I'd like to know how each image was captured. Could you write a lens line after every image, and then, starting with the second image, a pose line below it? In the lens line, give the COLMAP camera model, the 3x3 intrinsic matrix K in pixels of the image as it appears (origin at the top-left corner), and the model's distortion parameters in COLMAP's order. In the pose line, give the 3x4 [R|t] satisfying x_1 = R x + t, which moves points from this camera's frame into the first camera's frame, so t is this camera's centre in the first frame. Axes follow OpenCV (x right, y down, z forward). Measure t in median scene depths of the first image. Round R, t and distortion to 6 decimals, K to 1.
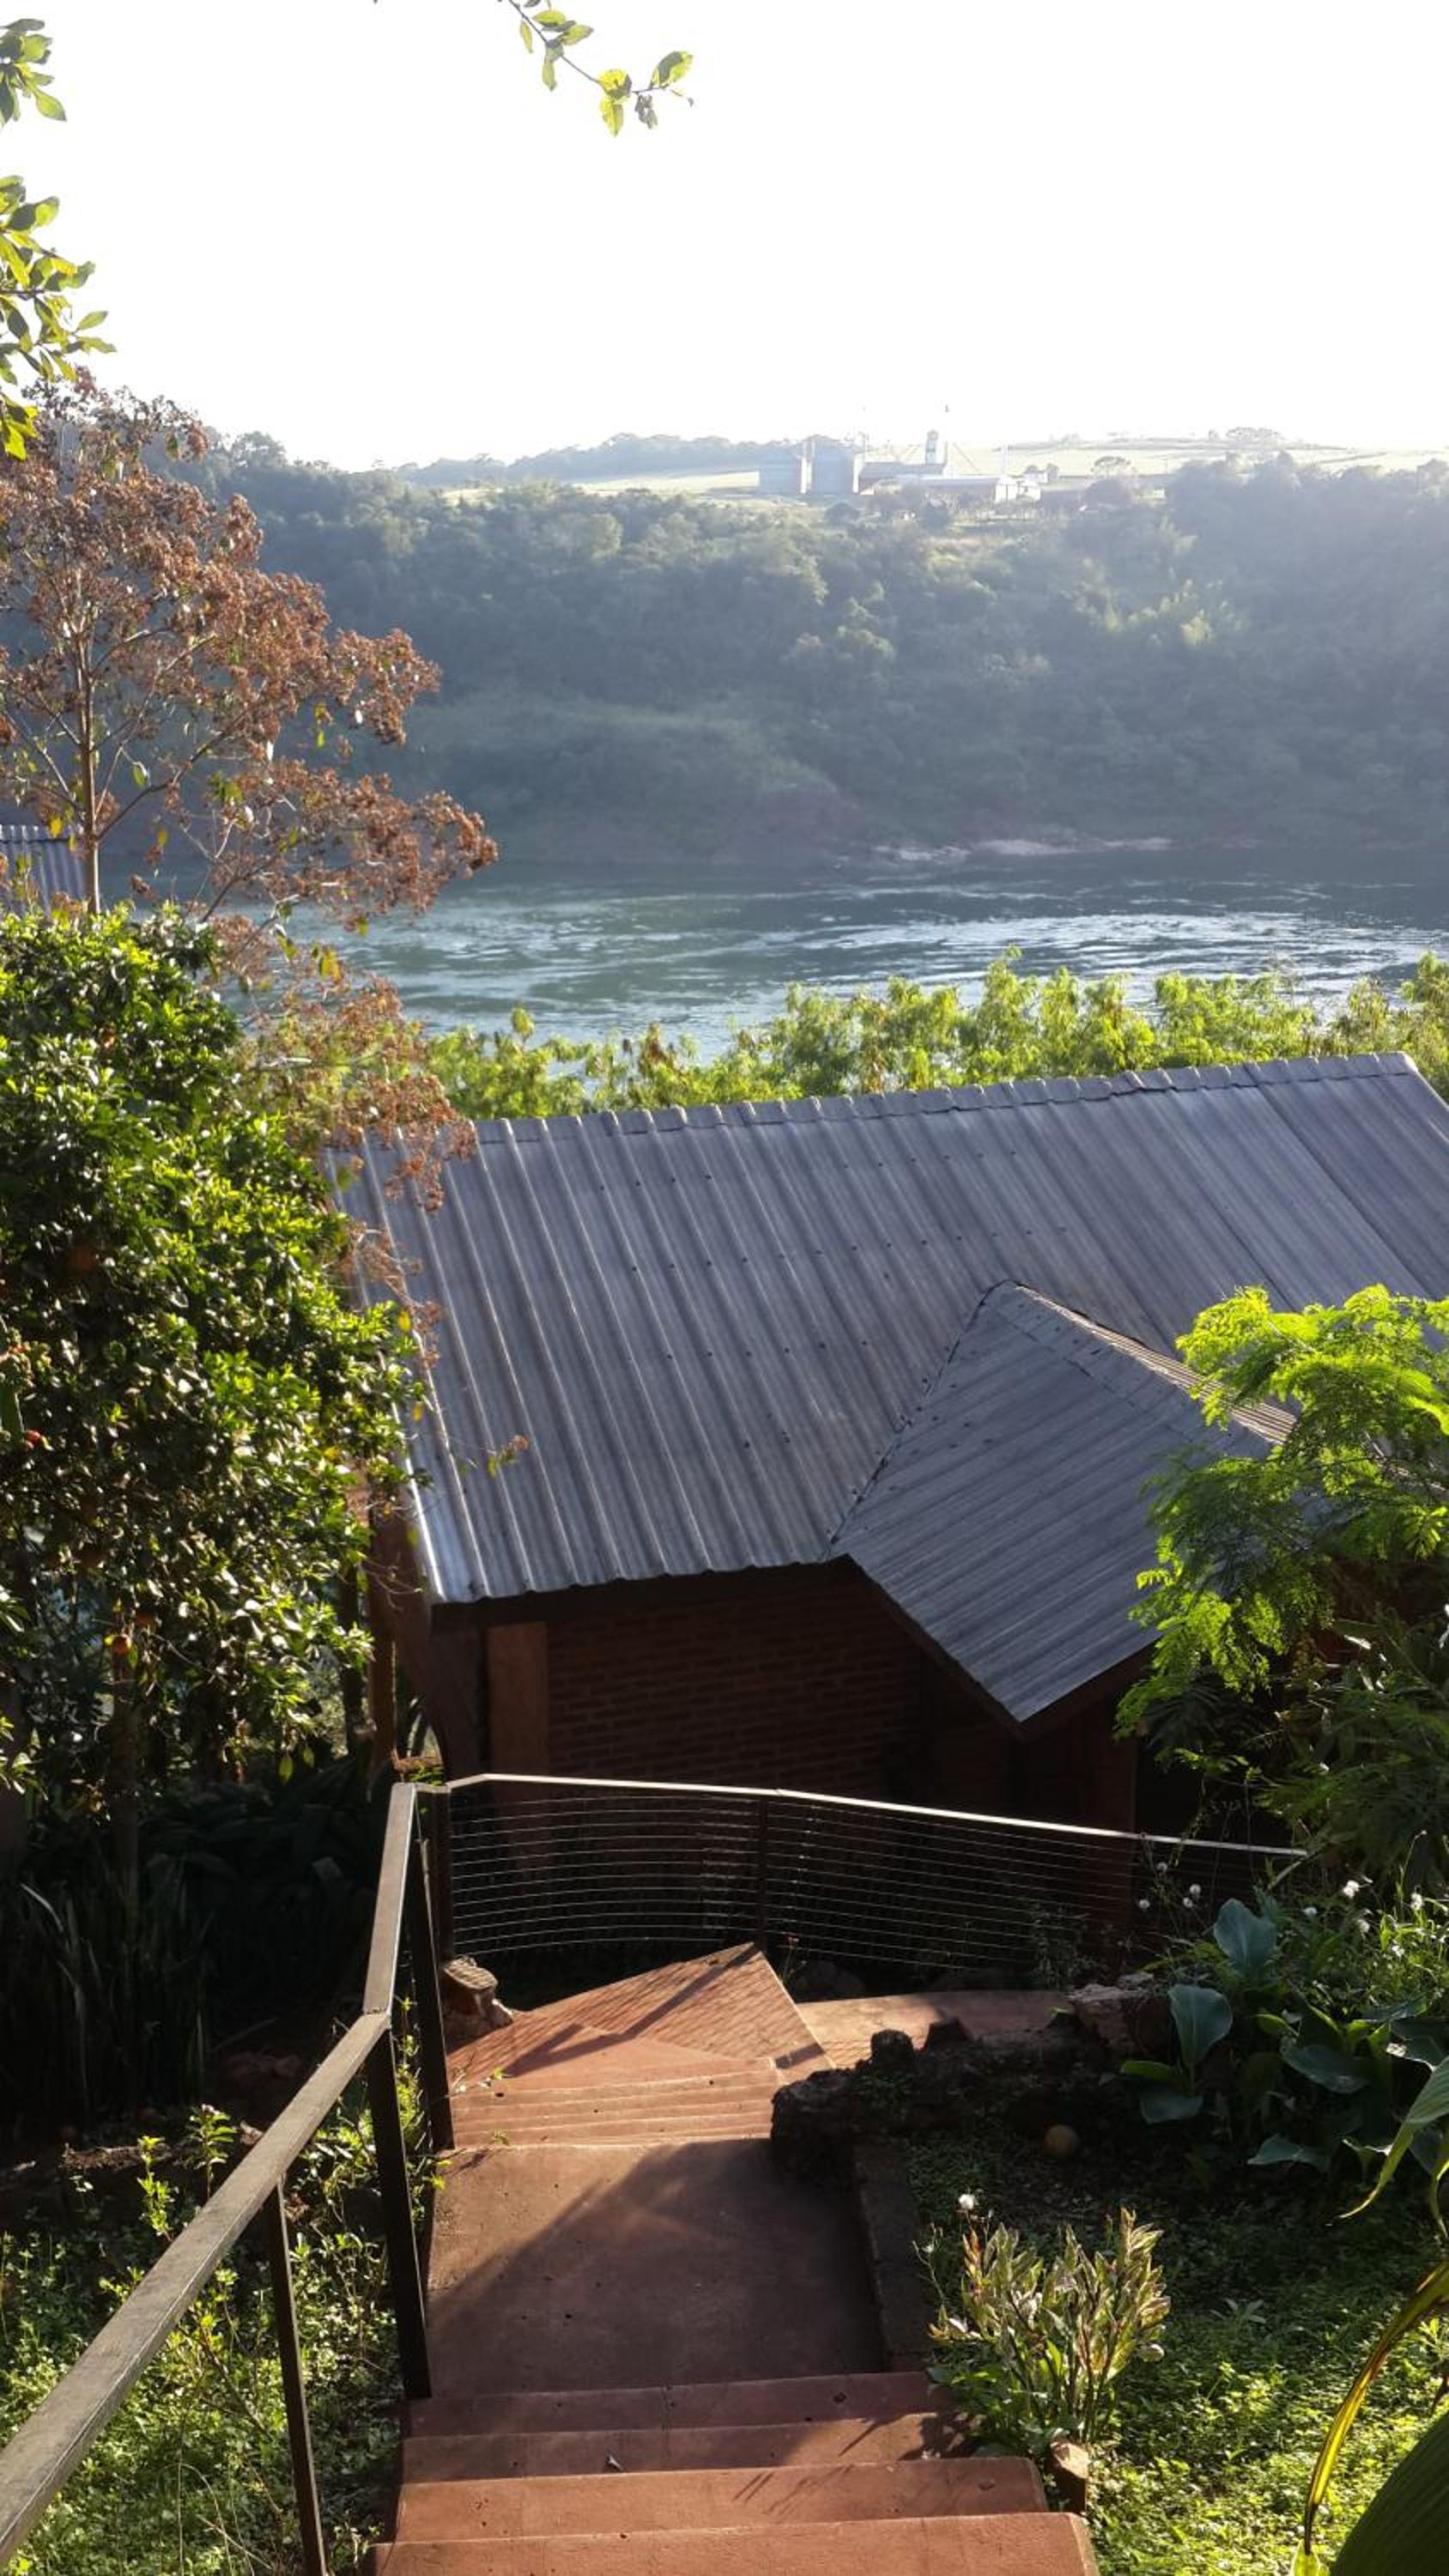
lens RADIAL K [[2332.7, 0, 636.1], [0, 2332.7, 1289.8], [0, 0, 1]] dist [0.141876, -0.352440]
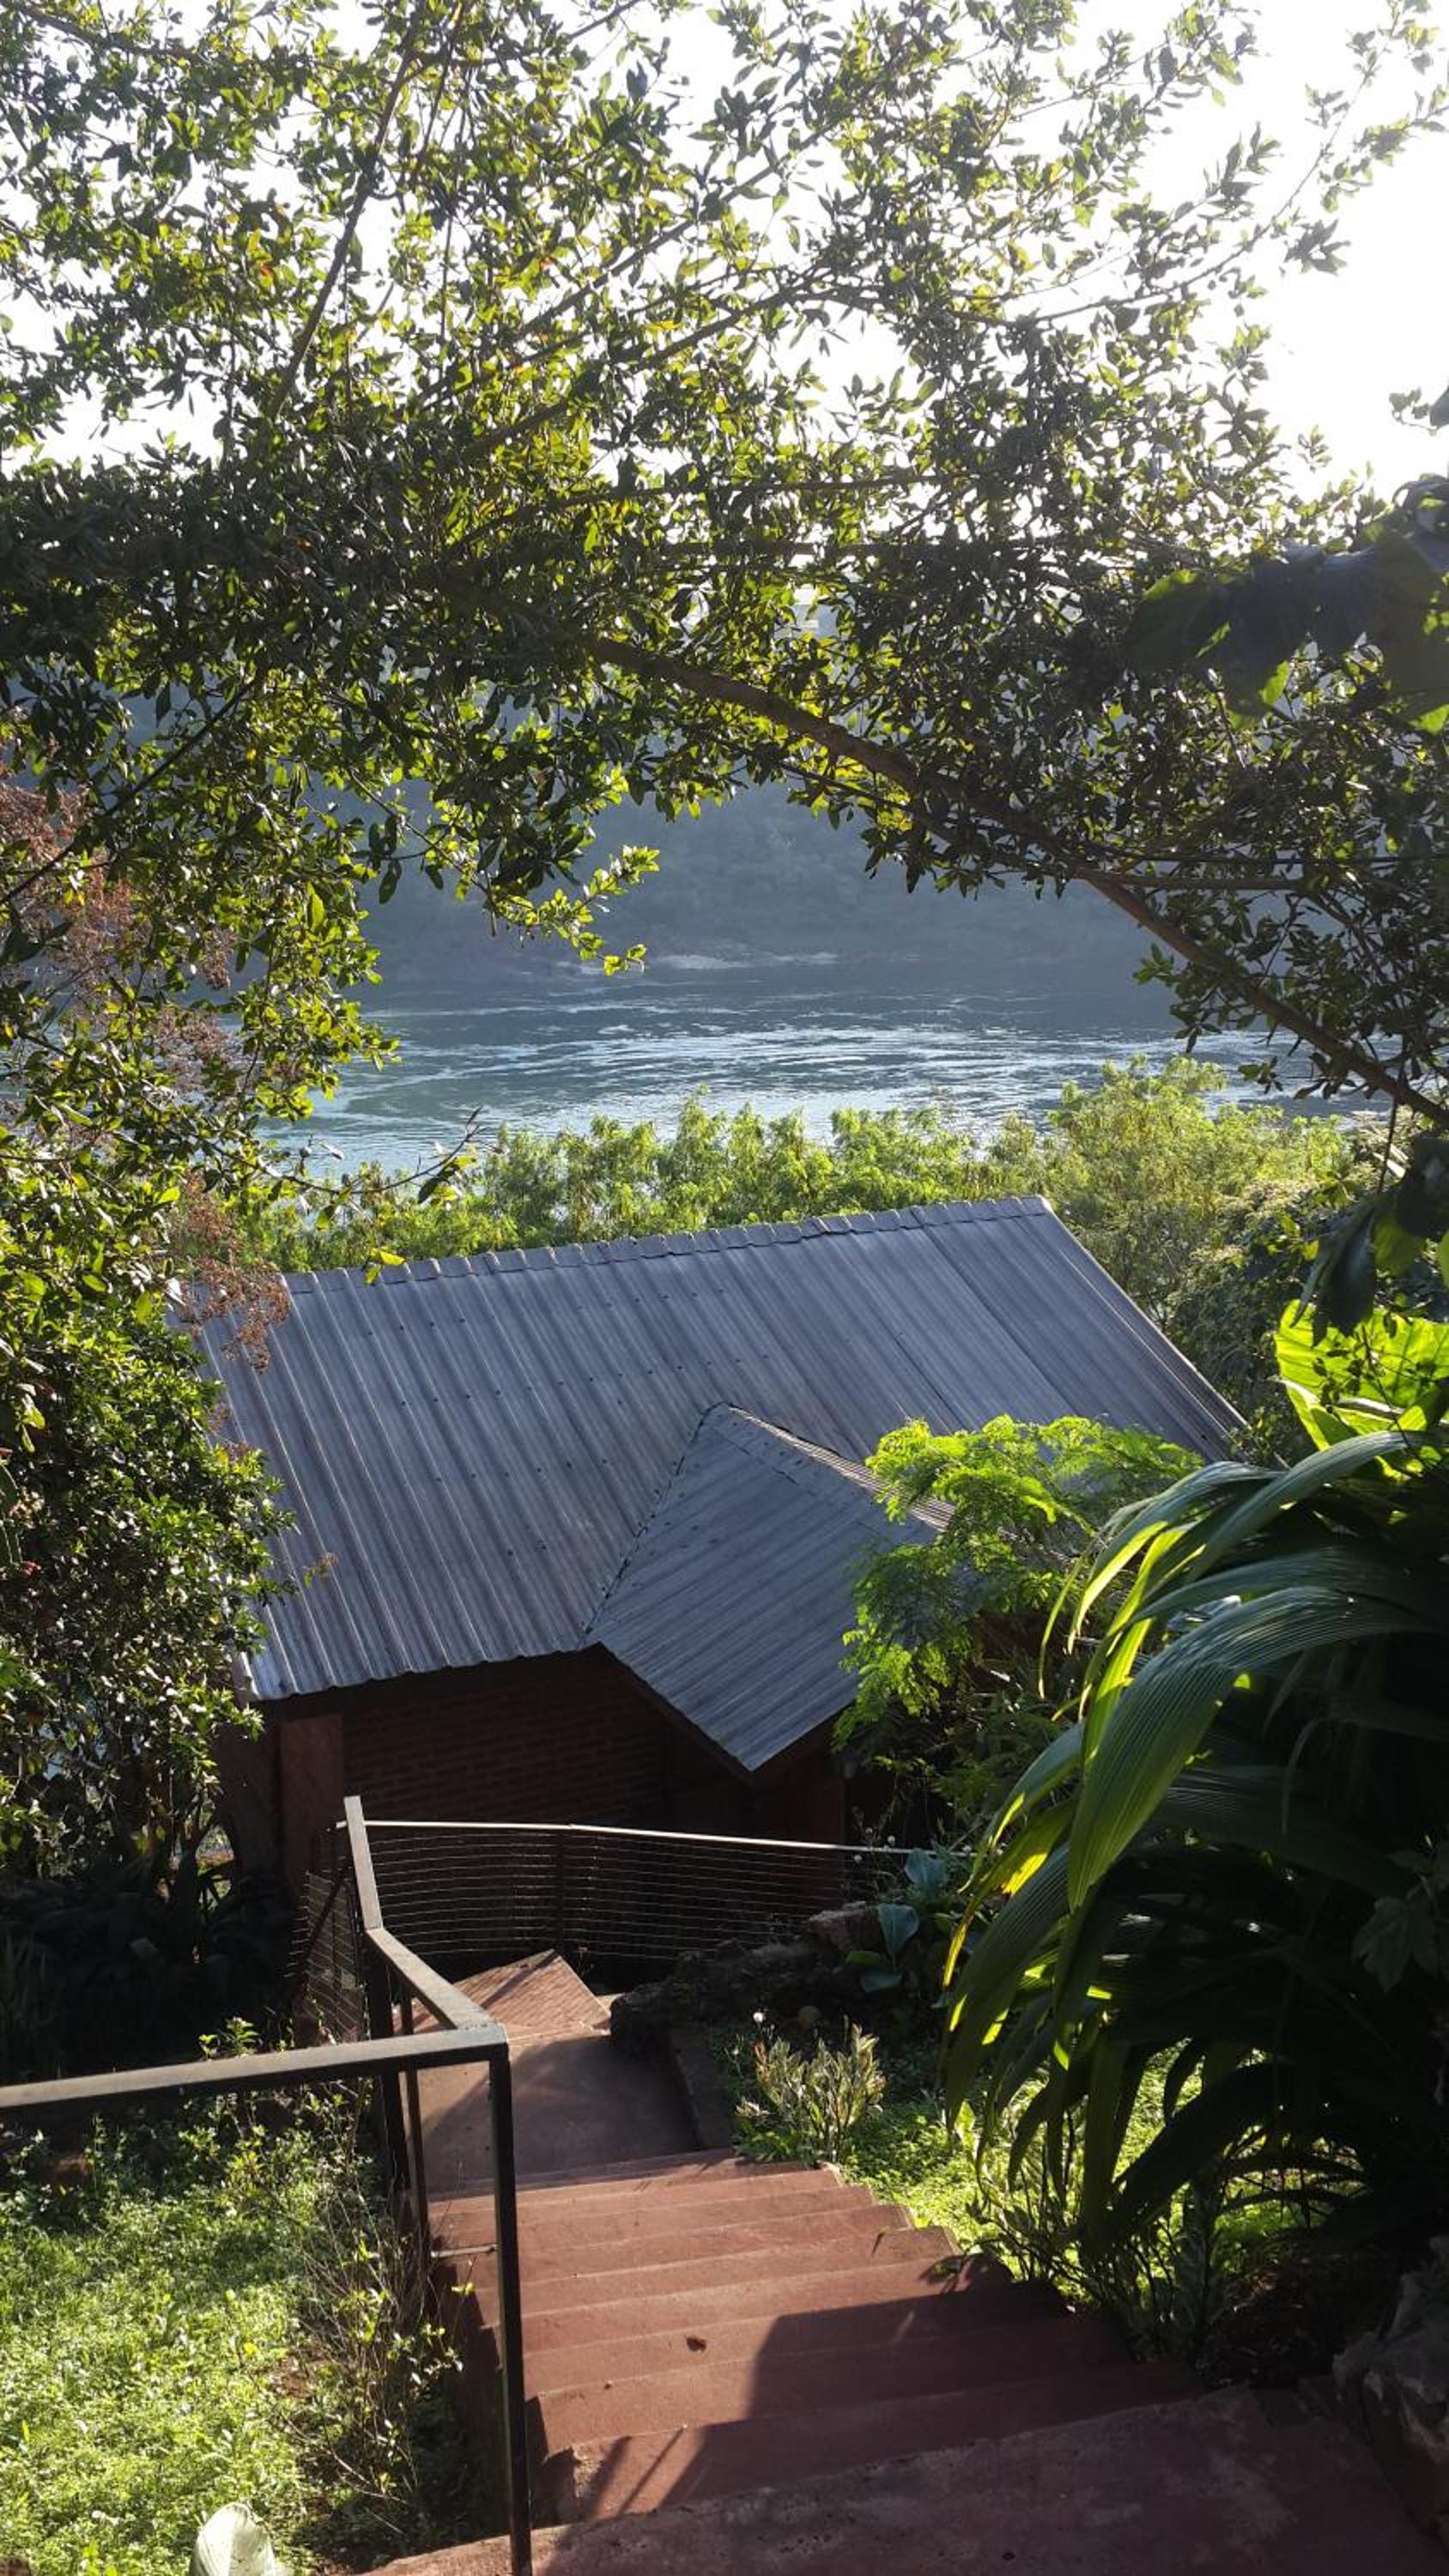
lens RADIAL K [[2332.7, 0, 636.1], [0, 2332.7, 1289.8], [0, 0, 1]] dist [0.141876, -0.352440]
pose [[0.990969, -0.026199, 0.131510, -0.044224], [0.032299, 0.998489, -0.044466, -0.011992], [-0.130146, 0.048312, 0.990317, -0.188642]]
